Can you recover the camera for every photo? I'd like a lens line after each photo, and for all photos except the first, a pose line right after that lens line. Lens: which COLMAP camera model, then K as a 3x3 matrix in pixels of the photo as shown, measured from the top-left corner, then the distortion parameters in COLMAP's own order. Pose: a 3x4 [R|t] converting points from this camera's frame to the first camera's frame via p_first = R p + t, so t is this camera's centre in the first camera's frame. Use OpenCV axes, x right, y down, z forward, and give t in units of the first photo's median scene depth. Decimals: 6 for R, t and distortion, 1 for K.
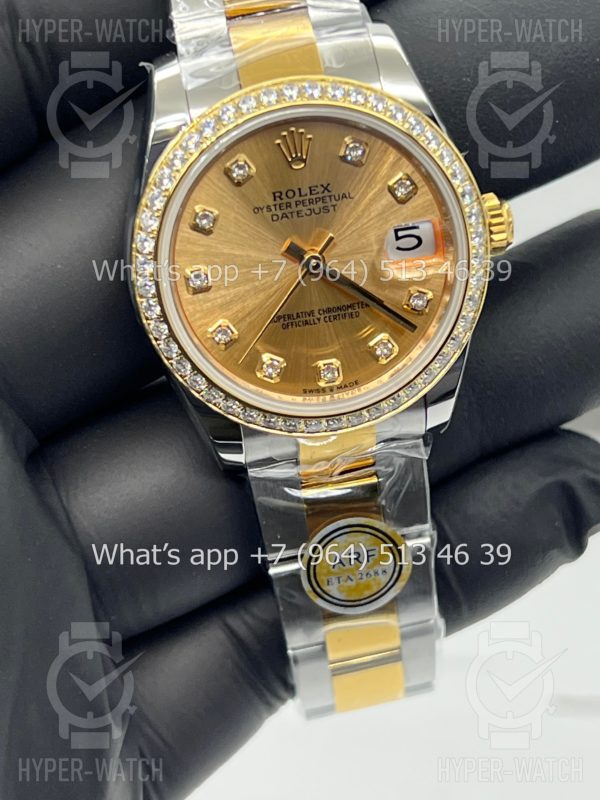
lens RADIAL K [[1837.4, 0, 300.0], [0, 1837.4, 400.0], [0, 0, 1]] dist [0.161712, -0.571786]
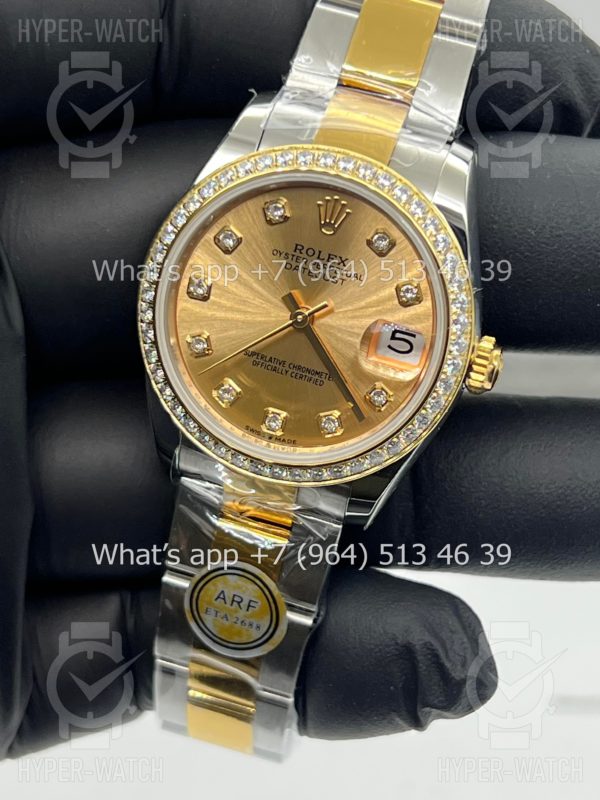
lens RADIAL K [[1837.4, 0, 300.0], [0, 1837.4, 400.0], [0, 0, 1]] dist [0.161712, -0.571786]
pose [[0.879669, 0.434867, -0.192543, 0.227339], [-0.447767, 0.893738, -0.027164, -0.003926], [0.160270, 0.110109, 0.980913, -0.033588]]
